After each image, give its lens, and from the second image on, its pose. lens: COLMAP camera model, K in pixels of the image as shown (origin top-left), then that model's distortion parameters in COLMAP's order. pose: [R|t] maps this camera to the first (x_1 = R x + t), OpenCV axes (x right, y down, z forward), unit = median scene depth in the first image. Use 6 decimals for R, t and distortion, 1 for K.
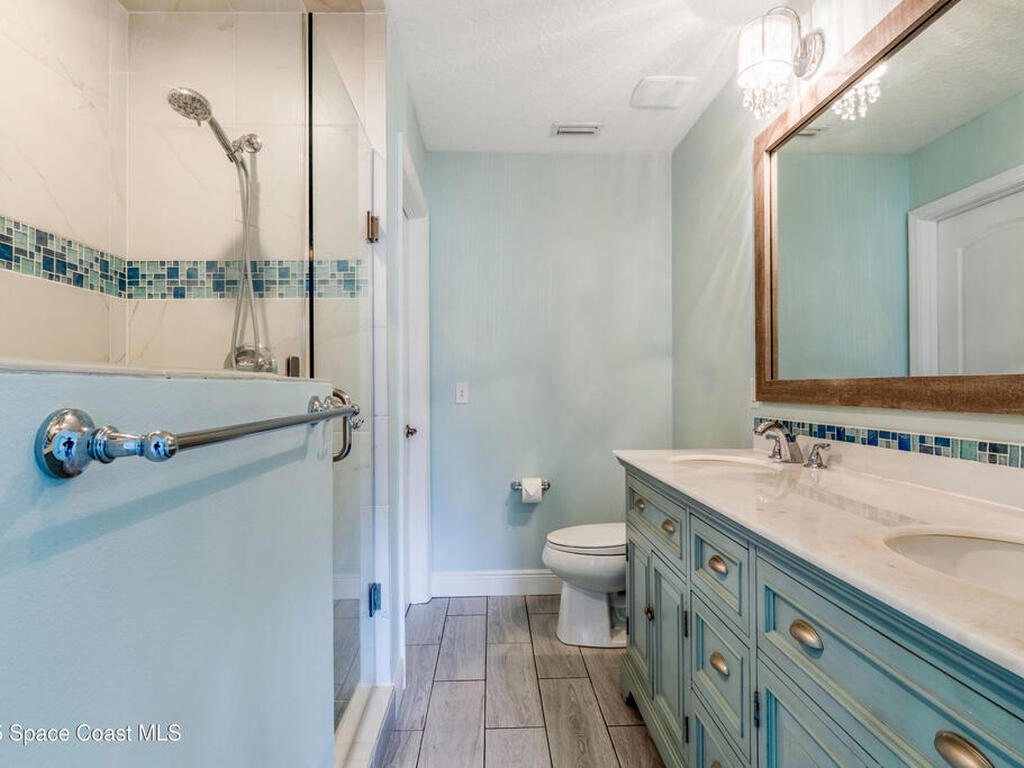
lens RADIAL K [[547.2, 0, 527.0], [0, 547.2, 380.6], [0, 0, 1]] dist [0.002126, 0.000698]
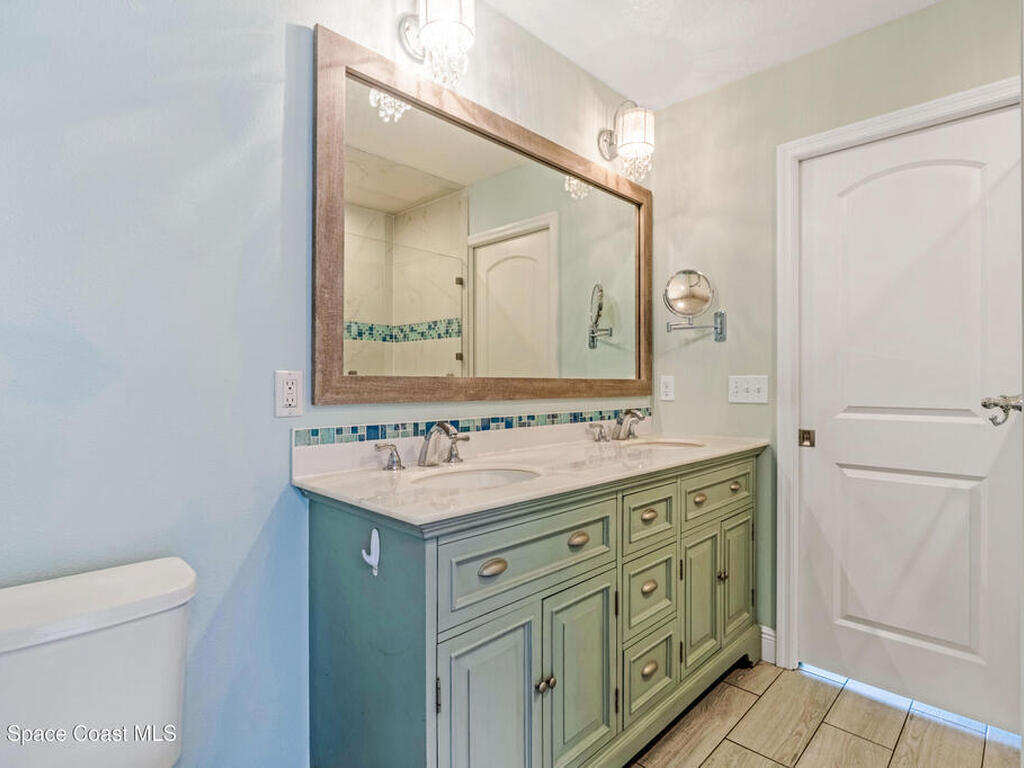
lens RADIAL K [[547.2, 0, 527.0], [0, 547.2, 380.6], [0, 0, 1]] dist [0.002126, 0.000698]
pose [[-0.684267, -0.015154, 0.729074, -0.381679], [-0.024610, 0.999694, -0.002319, 0.003337], [-0.728816, -0.019529, -0.684431, 1.879398]]
